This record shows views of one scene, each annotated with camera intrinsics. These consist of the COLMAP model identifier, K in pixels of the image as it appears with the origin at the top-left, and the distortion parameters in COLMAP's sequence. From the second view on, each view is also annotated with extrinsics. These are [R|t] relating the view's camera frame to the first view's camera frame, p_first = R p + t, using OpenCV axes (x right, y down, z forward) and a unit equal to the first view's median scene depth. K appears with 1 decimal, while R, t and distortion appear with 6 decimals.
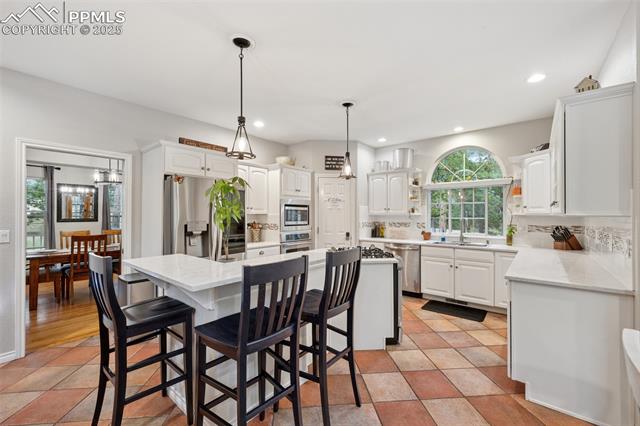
lens RADIAL K [[261.7, 0, 320.5], [0, 261.7, 211.1], [0, 0, 1]] dist [0.004061, 0.000424]
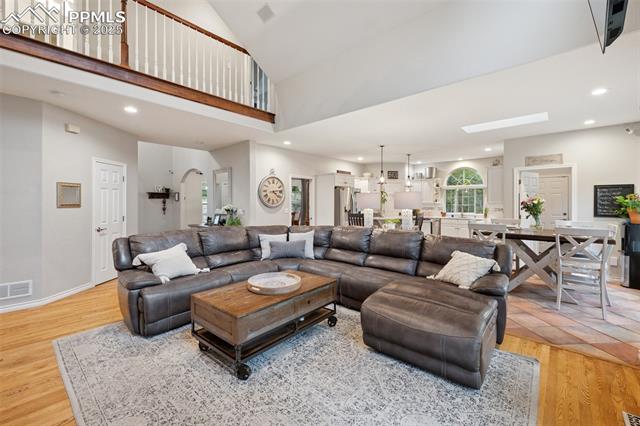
lens RADIAL K [[272.5, 0, 321.0], [0, 272.5, 202.0], [0, 0, 1]] dist [0.002442, 0.000155]
pose [[0.999349, 0.000607, -0.036085, -0.395331], [-0.000338, 0.999972, 0.007444, -0.009754], [0.036089, -0.007427, 0.999321, -0.966975]]
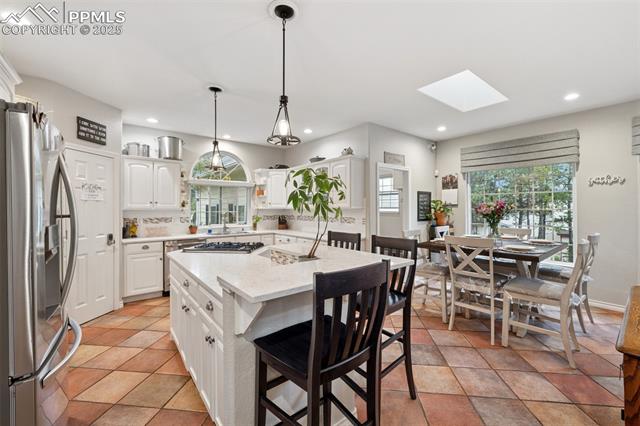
lens RADIAL K [[261.7, 0, 320.5], [0, 261.7, 211.1], [0, 0, 1]] dist [0.004061, 0.000424]
pose [[0.206886, -0.012130, 0.978290, -0.502585], [-0.008417, 0.999864, 0.014177, 0.003605], [-0.978329, -0.011167, 0.206756, 0.306326]]
